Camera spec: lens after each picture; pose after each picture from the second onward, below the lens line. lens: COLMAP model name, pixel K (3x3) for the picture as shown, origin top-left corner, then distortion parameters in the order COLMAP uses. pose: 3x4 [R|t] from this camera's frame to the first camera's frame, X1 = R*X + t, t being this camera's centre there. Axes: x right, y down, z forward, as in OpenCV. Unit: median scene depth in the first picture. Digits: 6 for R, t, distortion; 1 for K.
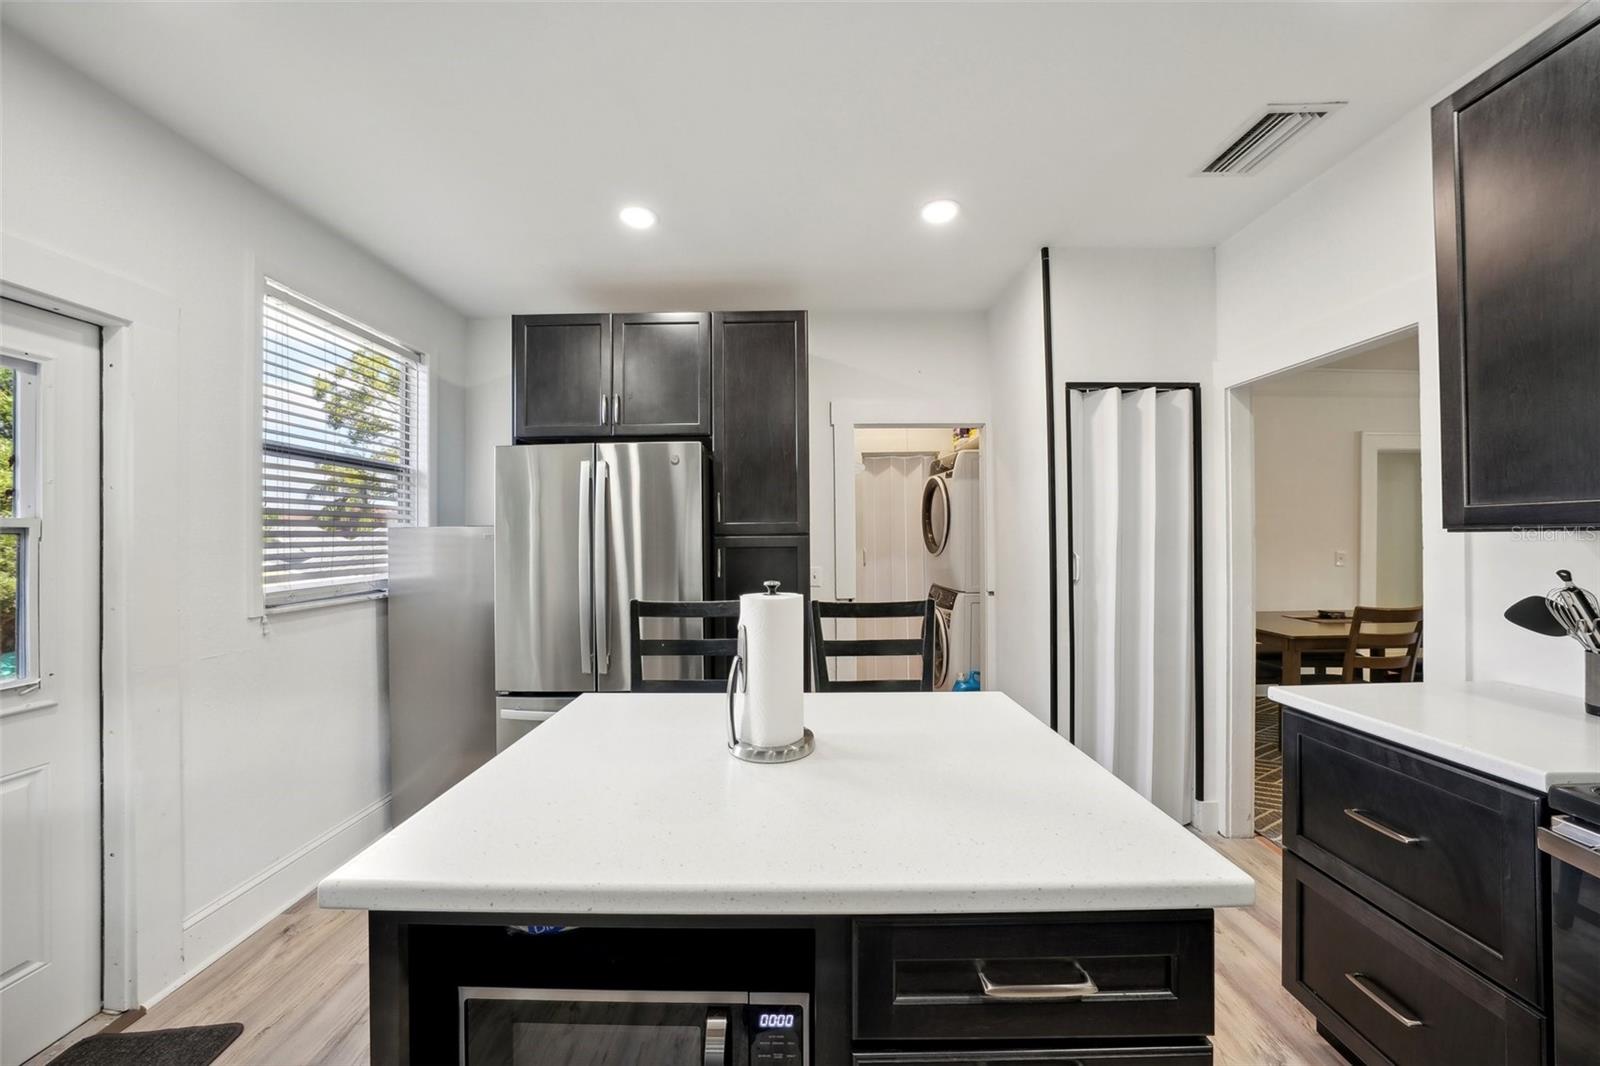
lens RADIAL K [[551.1, 0, 802.3], [0, 551.1, 528.4], [0, 0, 1]] dist [-0.022795, 0.003186]
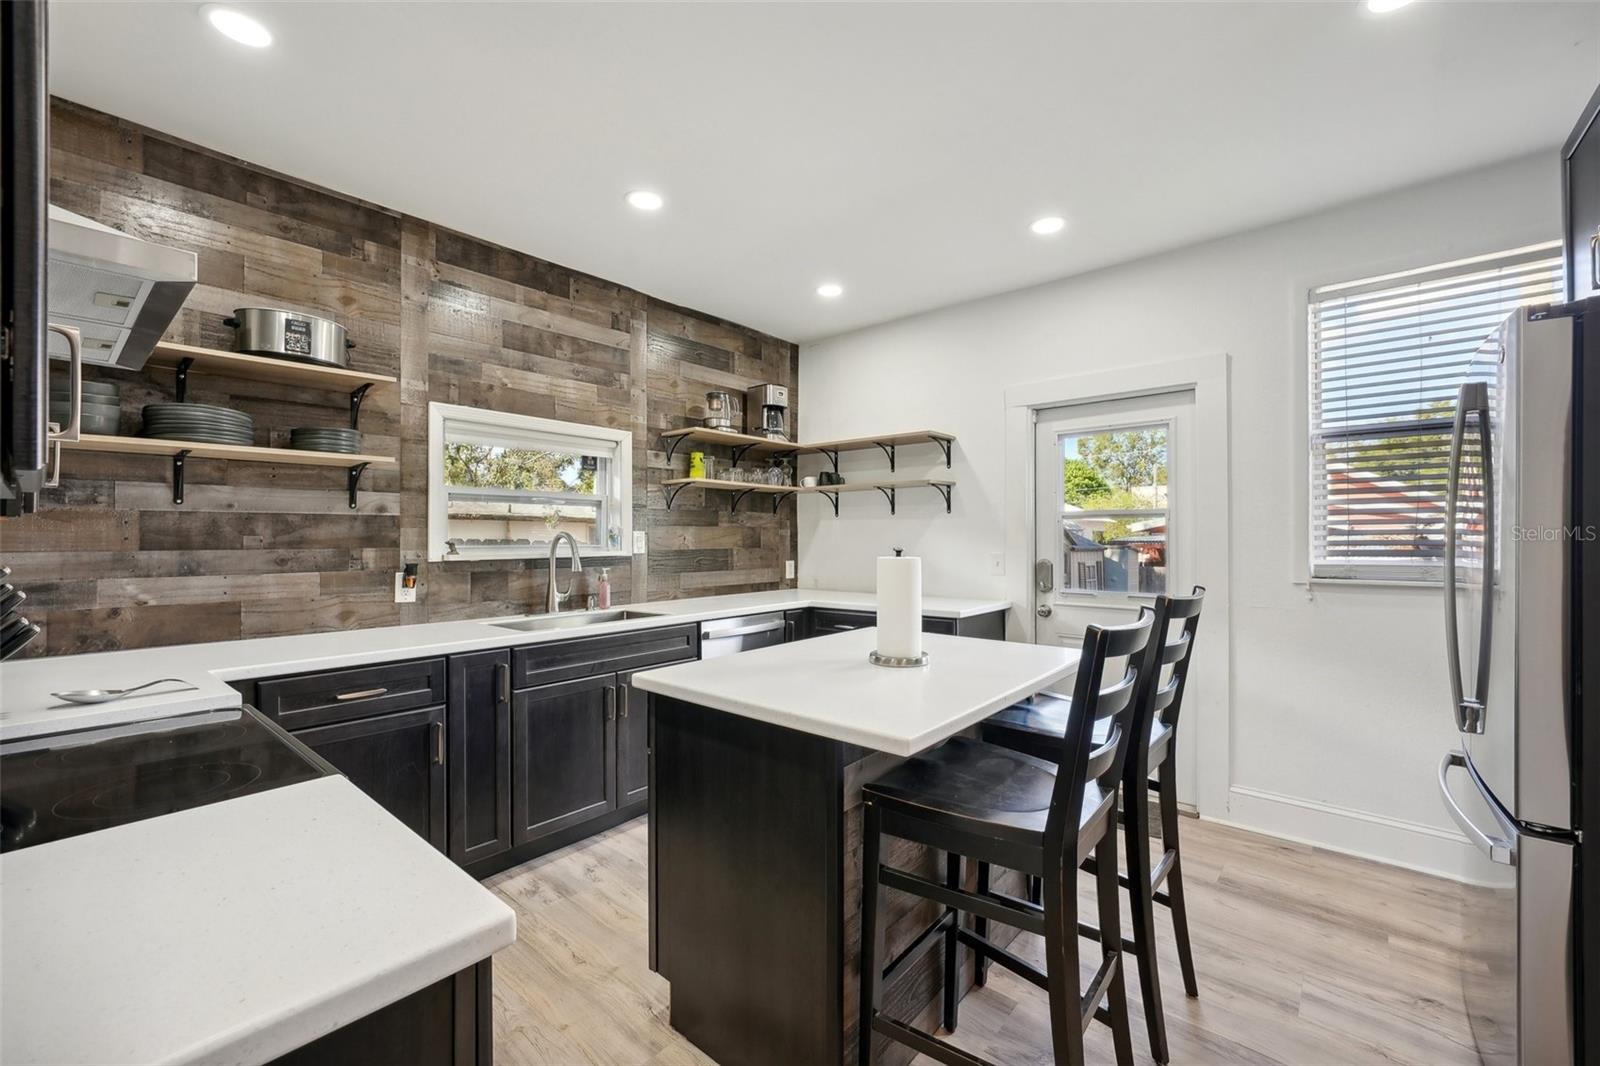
lens RADIAL K [[669.1, 0, 805.6], [0, 669.1, 526.2], [0, 0, 1]] dist [-0.003009, -0.000065]
pose [[-0.658728, 0.003231, -0.752375, 0.612437], [0.023778, 0.999581, -0.016526, 0.028496], [0.752006, -0.028776, -0.658528, 0.873270]]
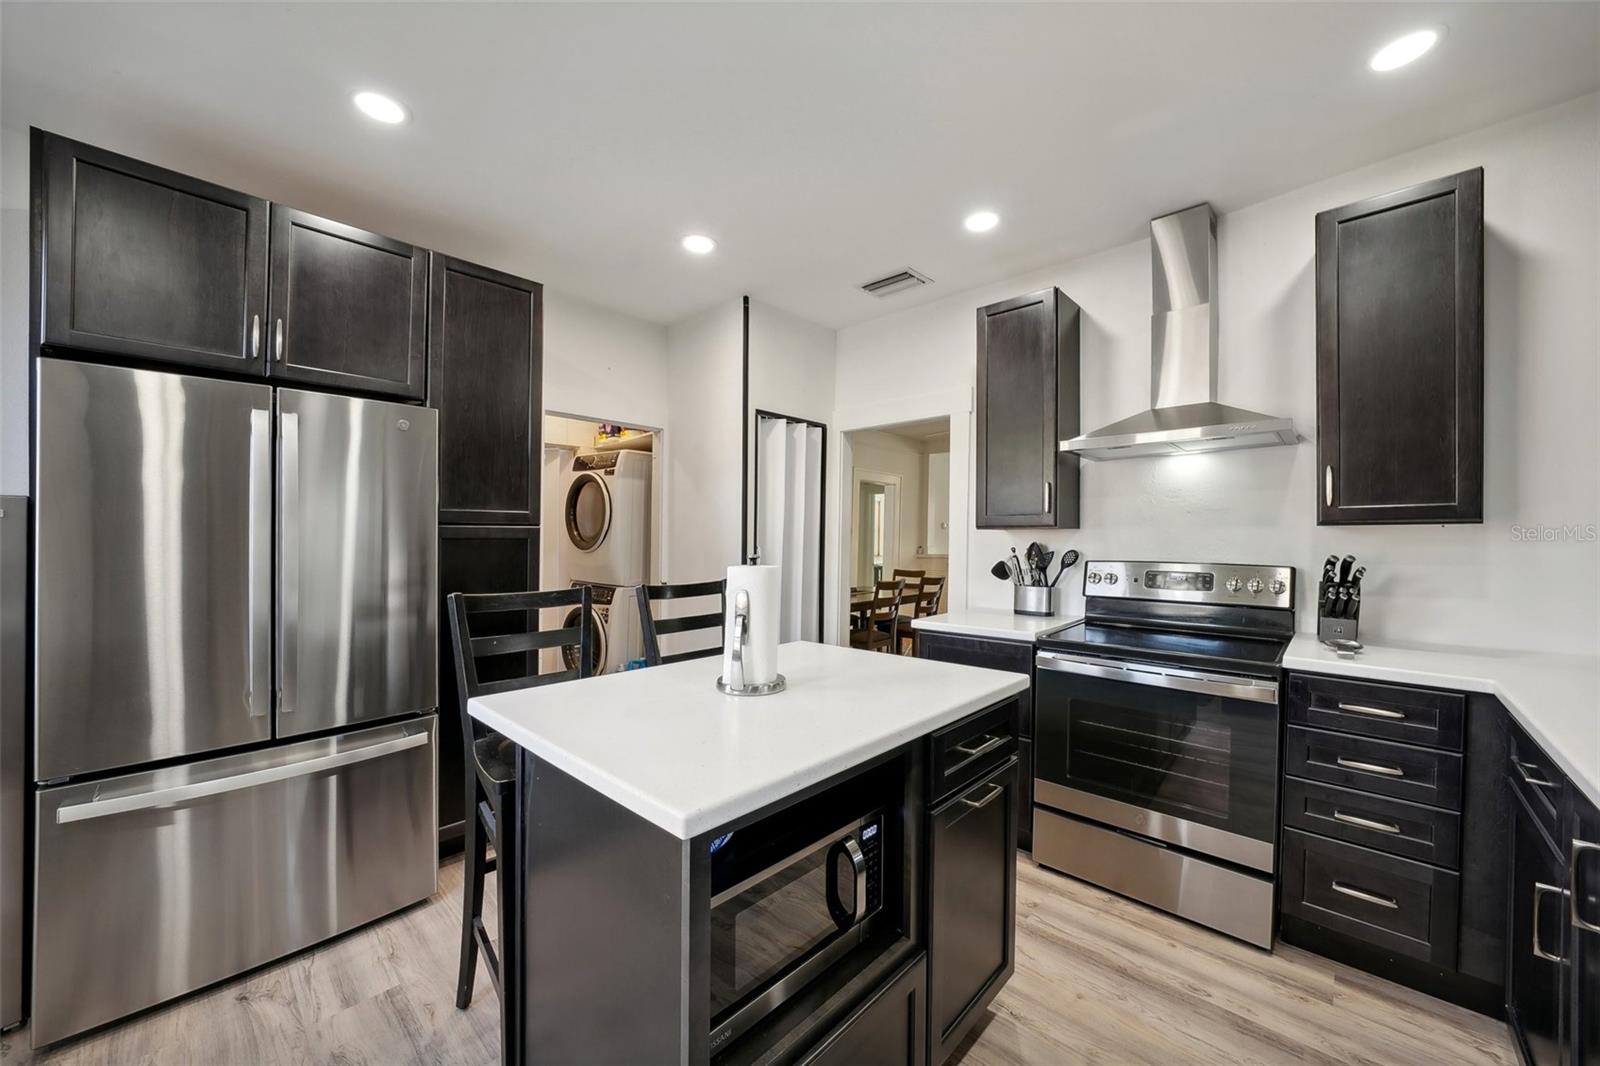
lens RADIAL K [[591.0, 0, 793.7], [0, 591.0, 536.4], [0, 0, 1]] dist [-0.014364, 0.001456]
pose [[0.689143, 0.009892, 0.724558, -0.432704], [-0.015835, 0.999874, 0.001410, 0.021264], [-0.724453, -0.012445, 0.689212, 0.004232]]
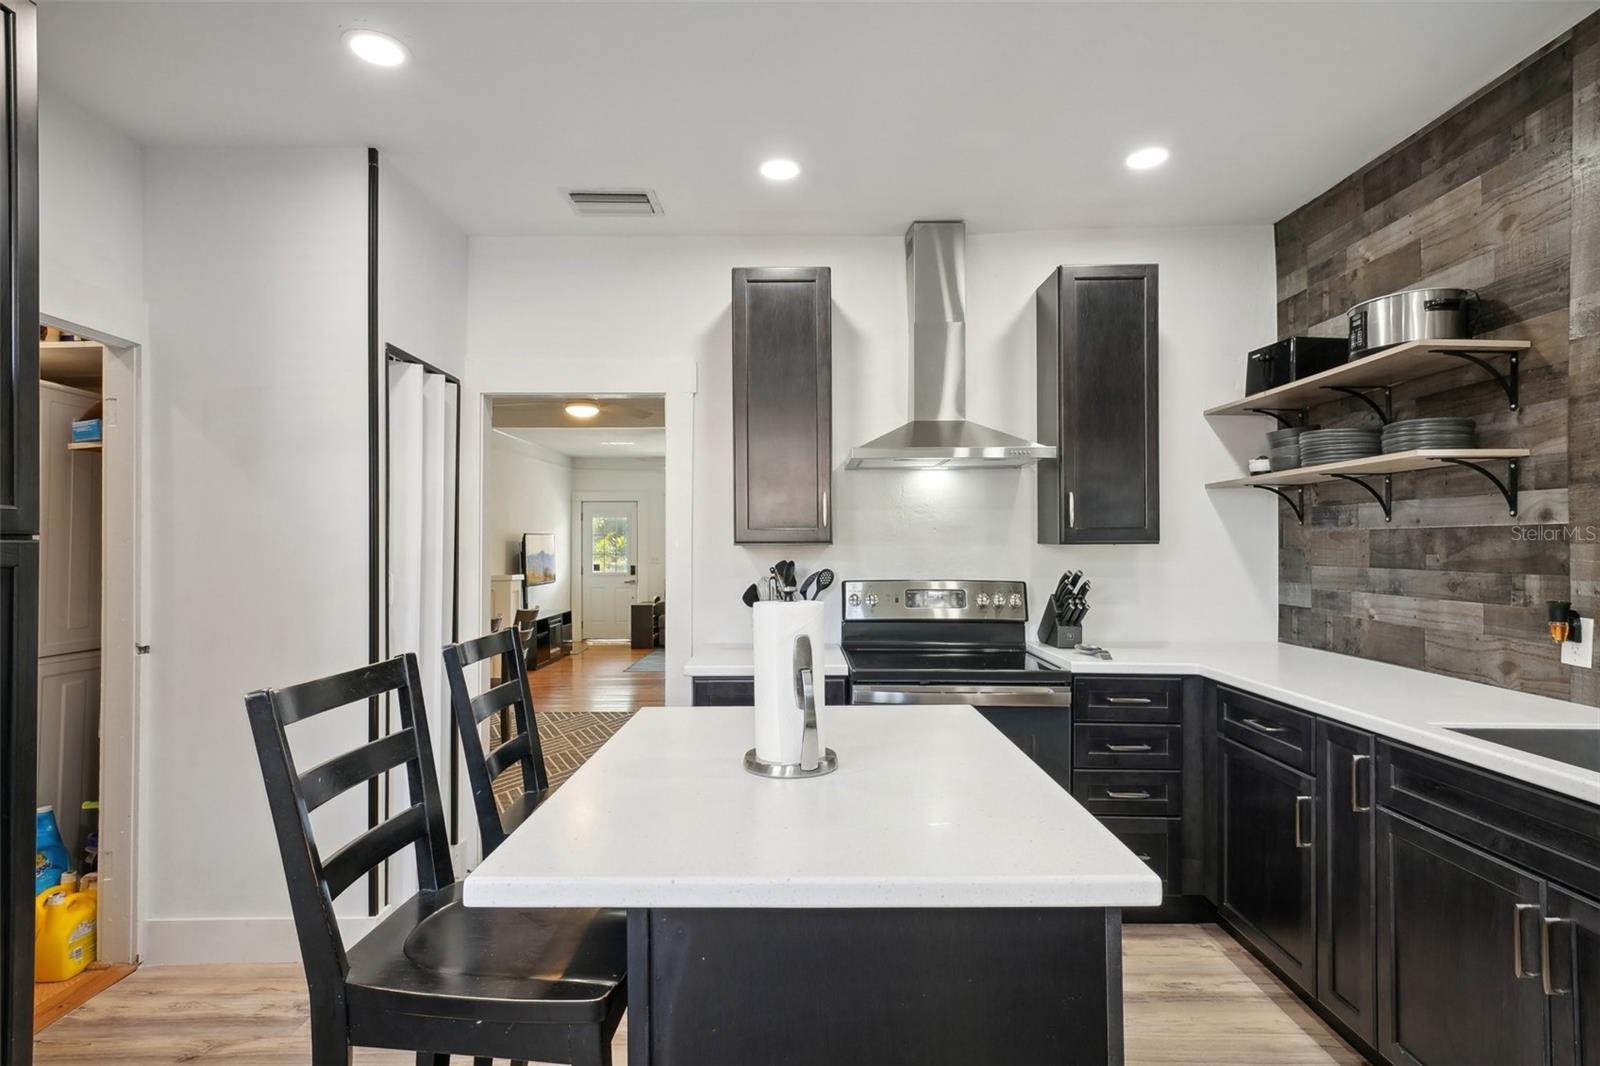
lens RADIAL K [[838.8, 0, 793.6], [0, 838.8, 541.2], [0, 0, 1]] dist [0.009822, 0.000583]
pose [[0.014754, 0.017690, 0.999735, -0.654026], [-0.012107, 0.999773, -0.017512, 0.019072], [-0.999818, -0.011845, 0.014965, 0.422614]]
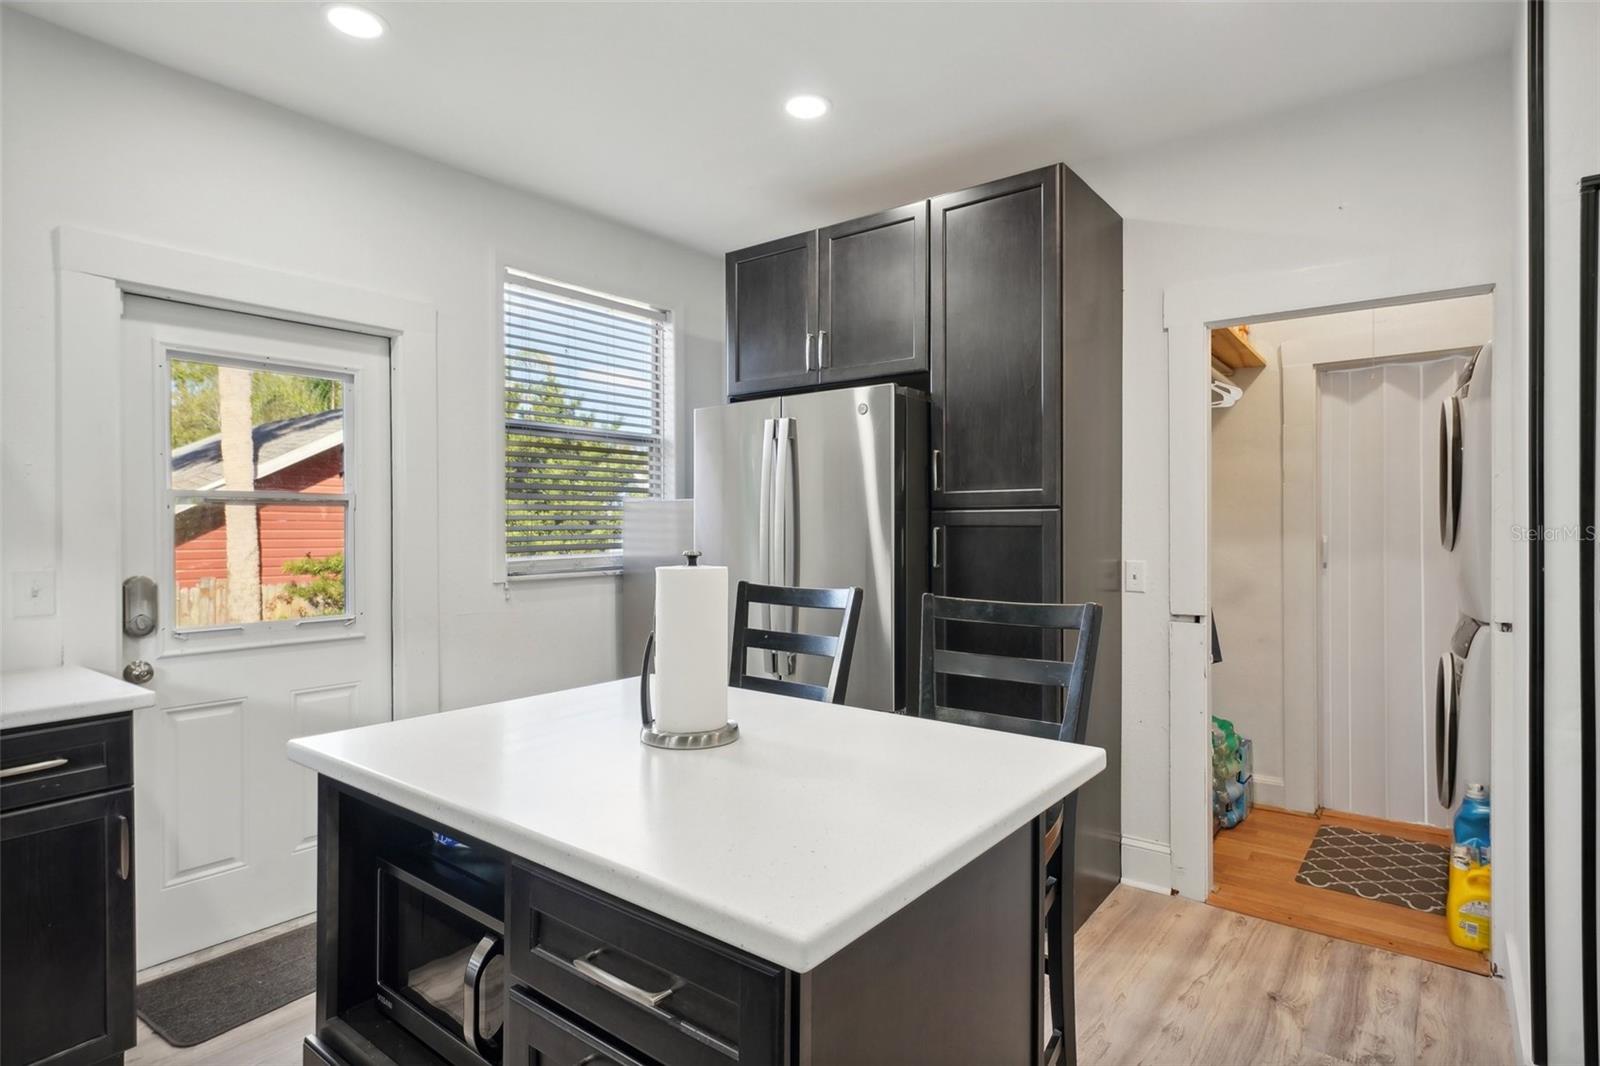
lens RADIAL K [[838.8, 0, 809.2], [0, 838.8, 531.3], [0, 0, 1]] dist [0.009822, 0.000583]
pose [[0.794741, 0.013658, -0.606795, 0.396322], [0.002942, 0.999648, 0.026353, 0.012535], [0.606941, -0.022729, 0.794422, 0.020314]]
